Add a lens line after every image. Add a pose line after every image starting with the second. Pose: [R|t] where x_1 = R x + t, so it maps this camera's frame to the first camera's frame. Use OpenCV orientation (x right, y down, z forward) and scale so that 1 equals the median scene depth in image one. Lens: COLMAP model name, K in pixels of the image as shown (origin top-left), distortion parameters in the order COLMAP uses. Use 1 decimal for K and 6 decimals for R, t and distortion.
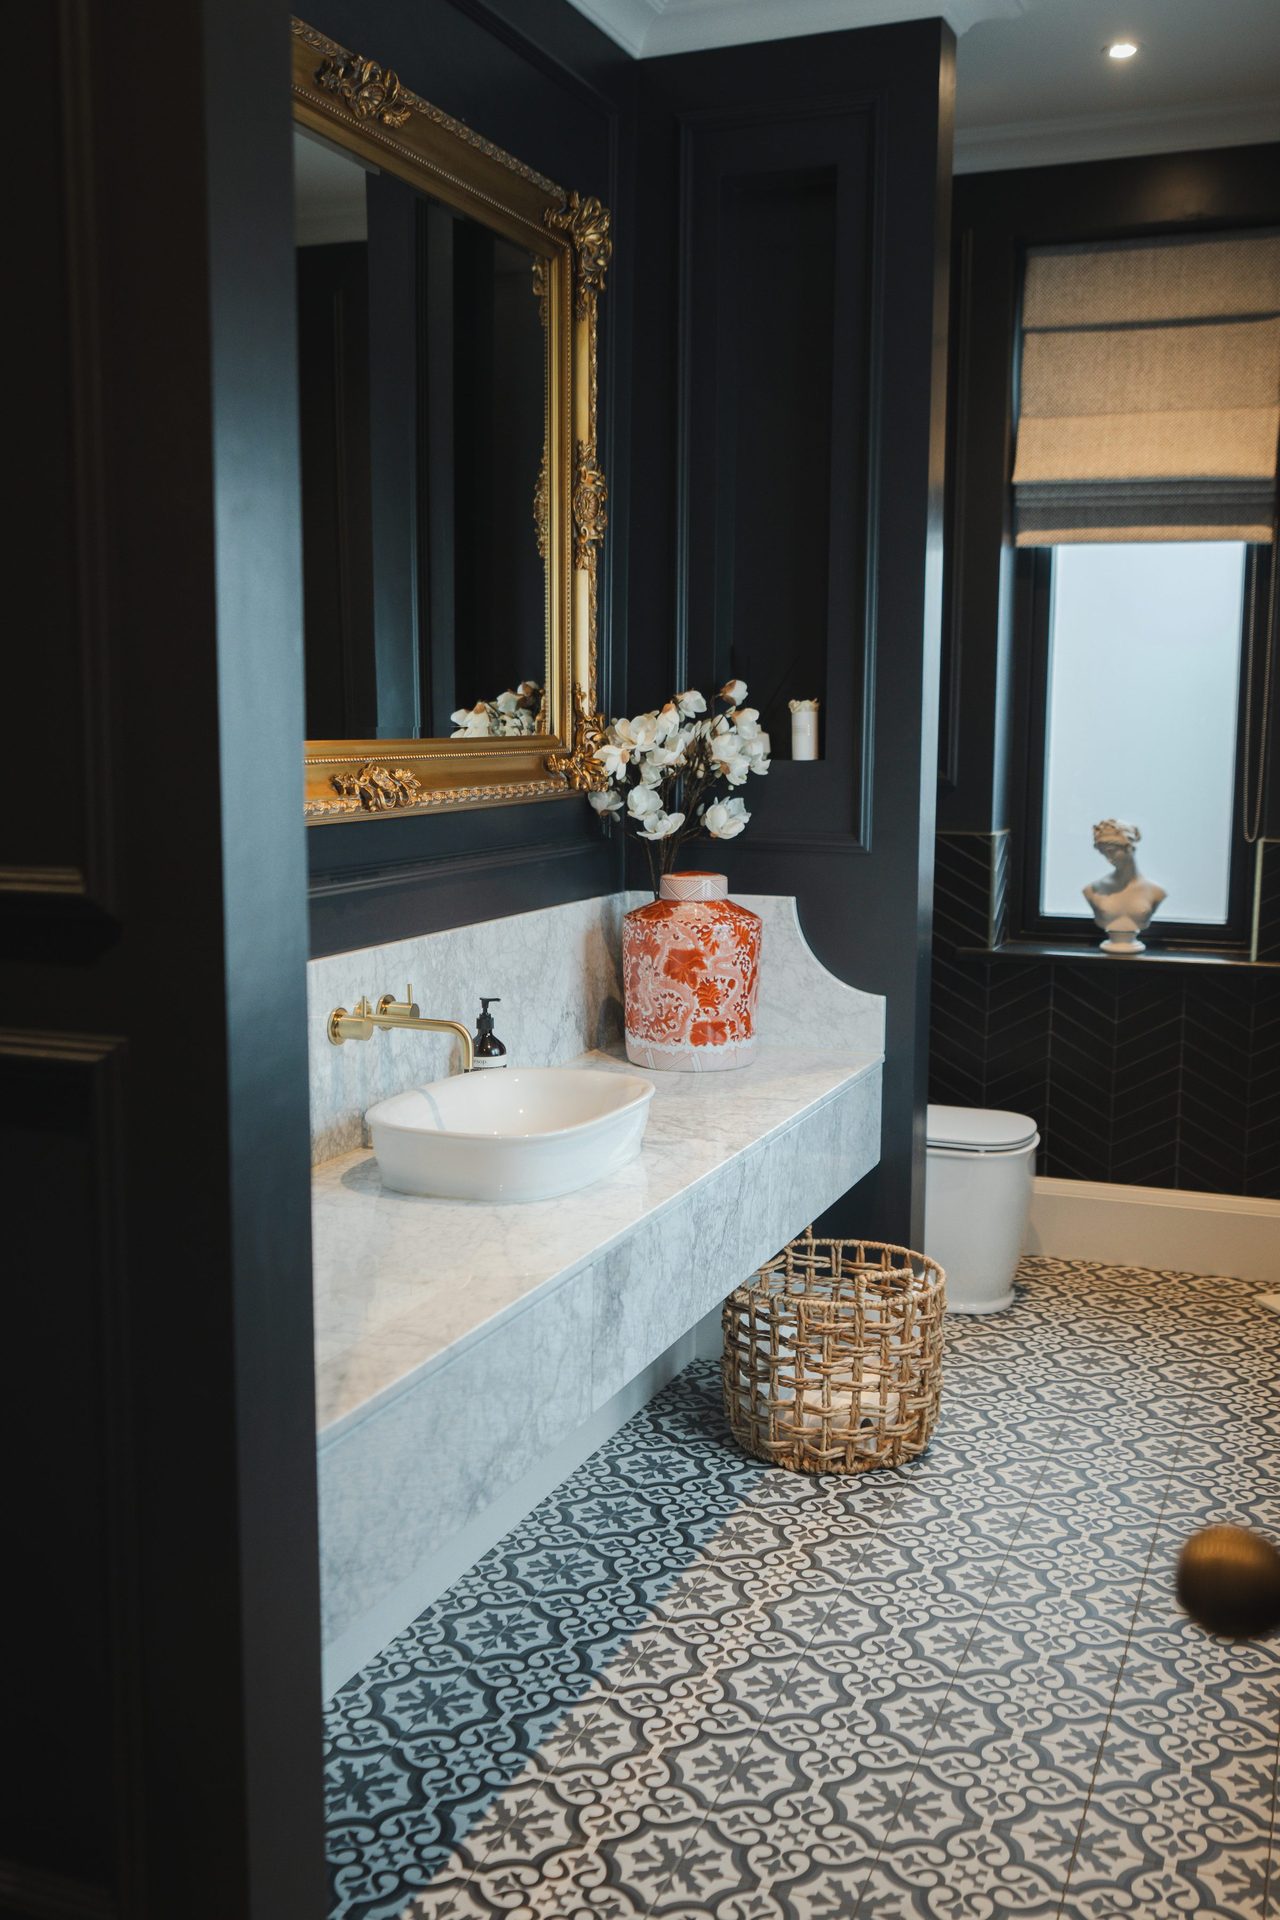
lens RADIAL K [[1884.9, 0, 628.6], [0, 1884.9, 960.1], [0, 0, 1]] dist [0.018951, -0.015667]
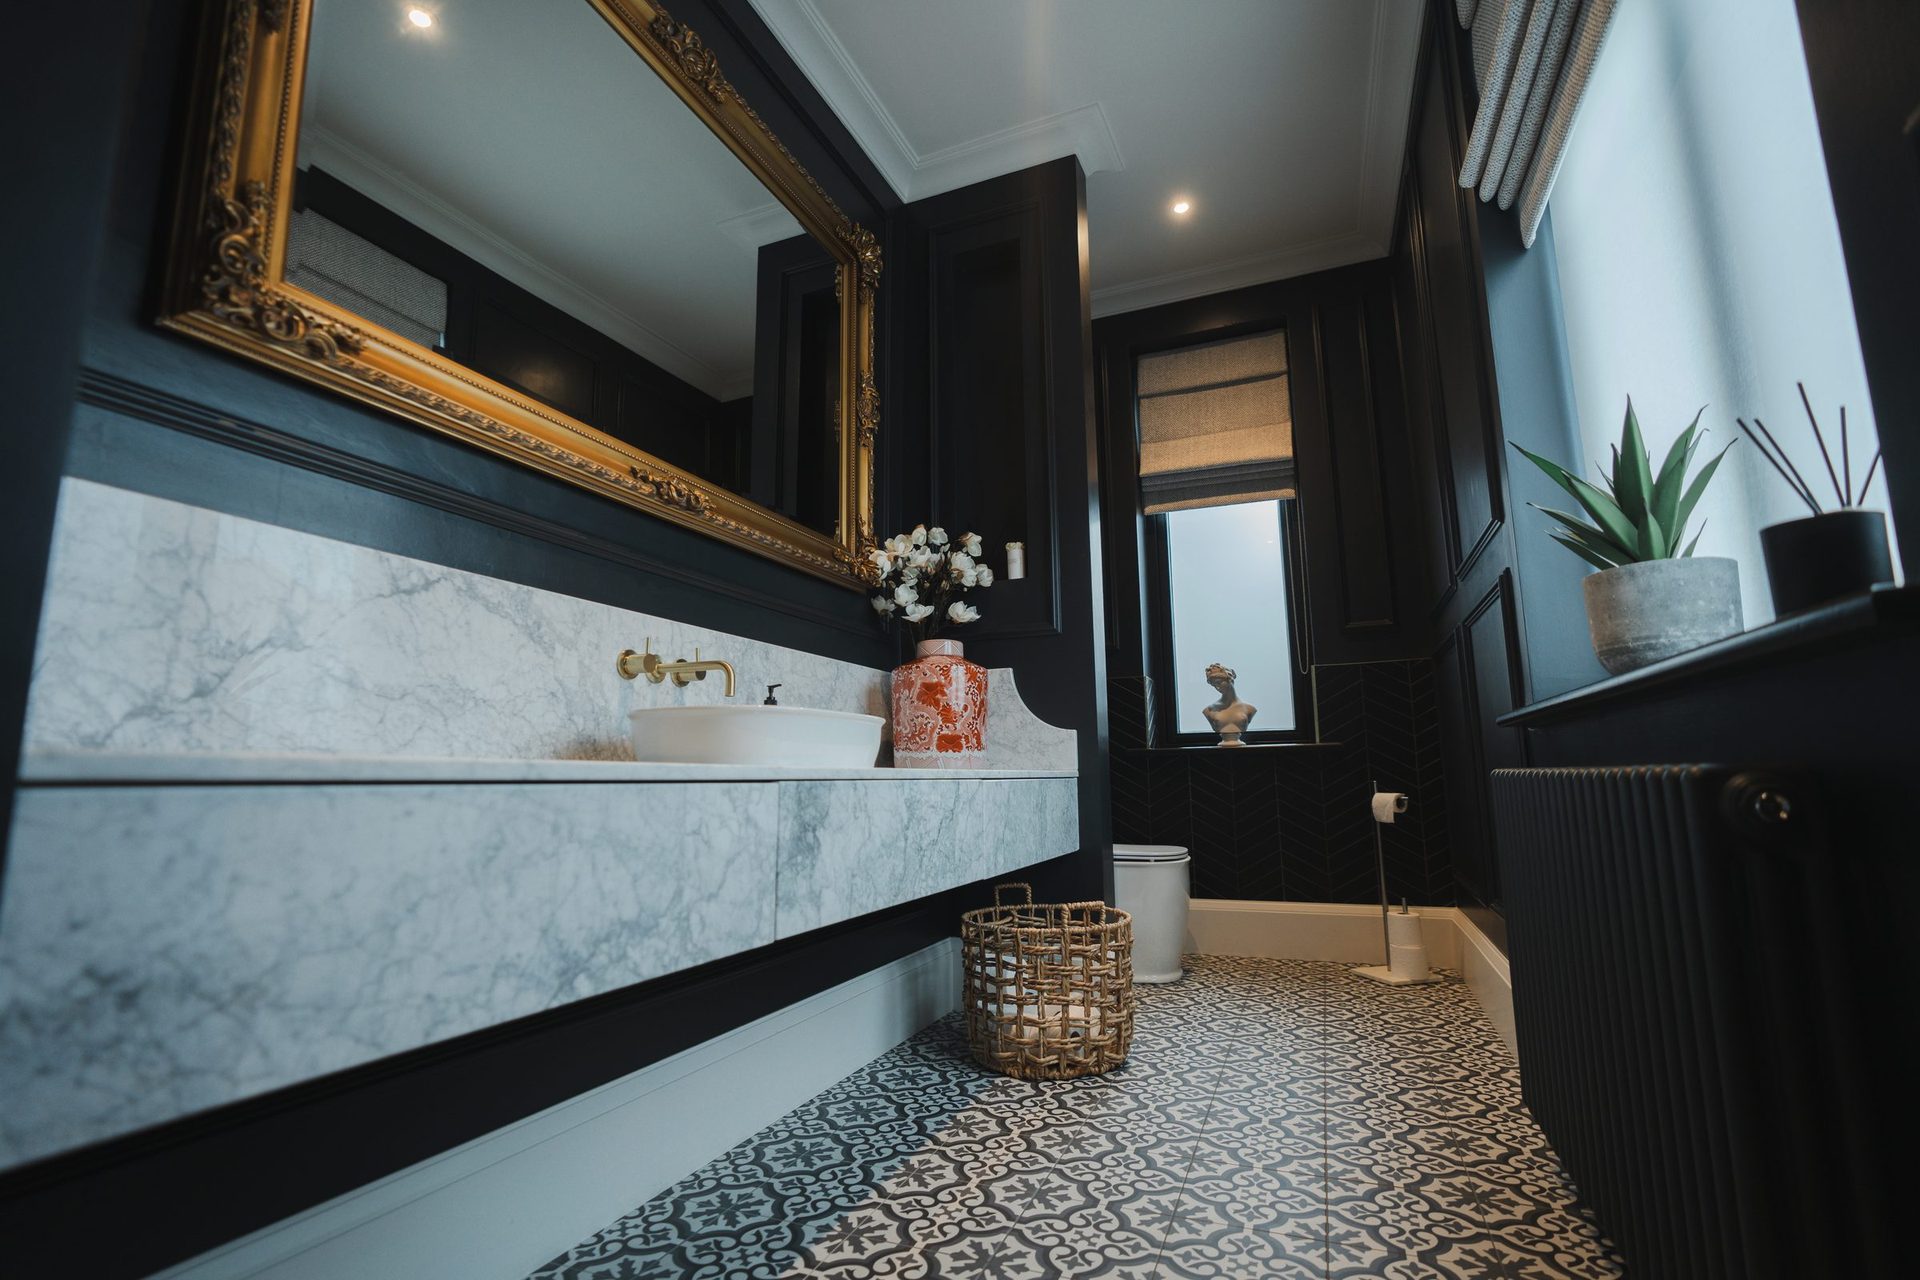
lens RADIAL K [[883.5, 0, 960.0], [0, 883.5, 640.0], [0, 0, 1]] dist [-0.011300, 0.001021]
pose [[0.999739, -0.020574, -0.009951, 0.060130], [0.016870, 0.958082, -0.285996, 0.157982], [0.015418, 0.285754, 0.958179, 0.360941]]
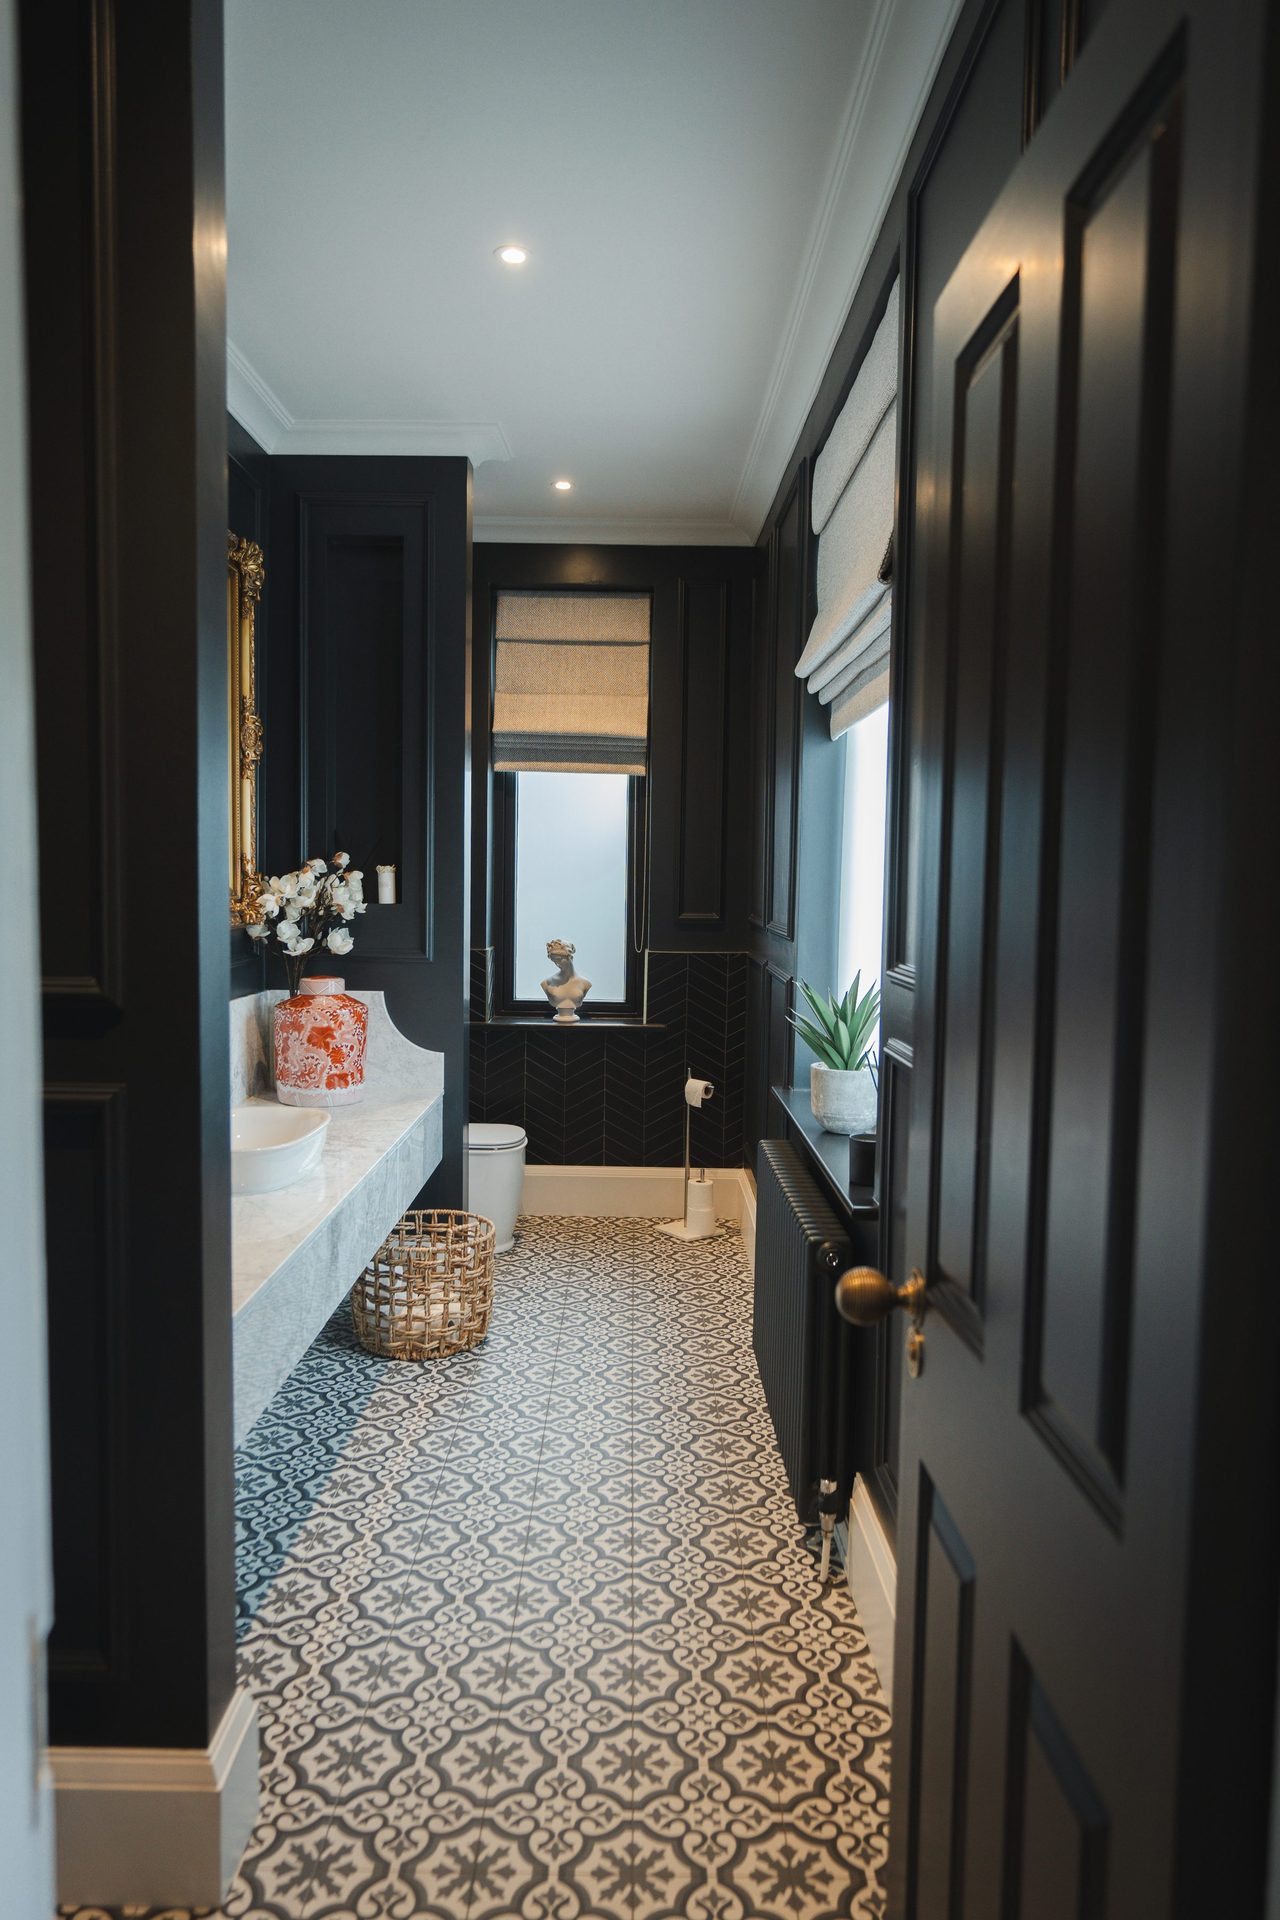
lens RADIAL K [[1290.2, 0, 640.0], [0, 1290.2, 960.0], [0, 0, 1]] dist [-0.001045, 0.001269]
pose [[0.929753, -0.015115, 0.367872, -0.117007], [0.036864, 0.997958, -0.052164, 0.004479], [-0.366333, 0.062061, 0.928412, -0.074049]]
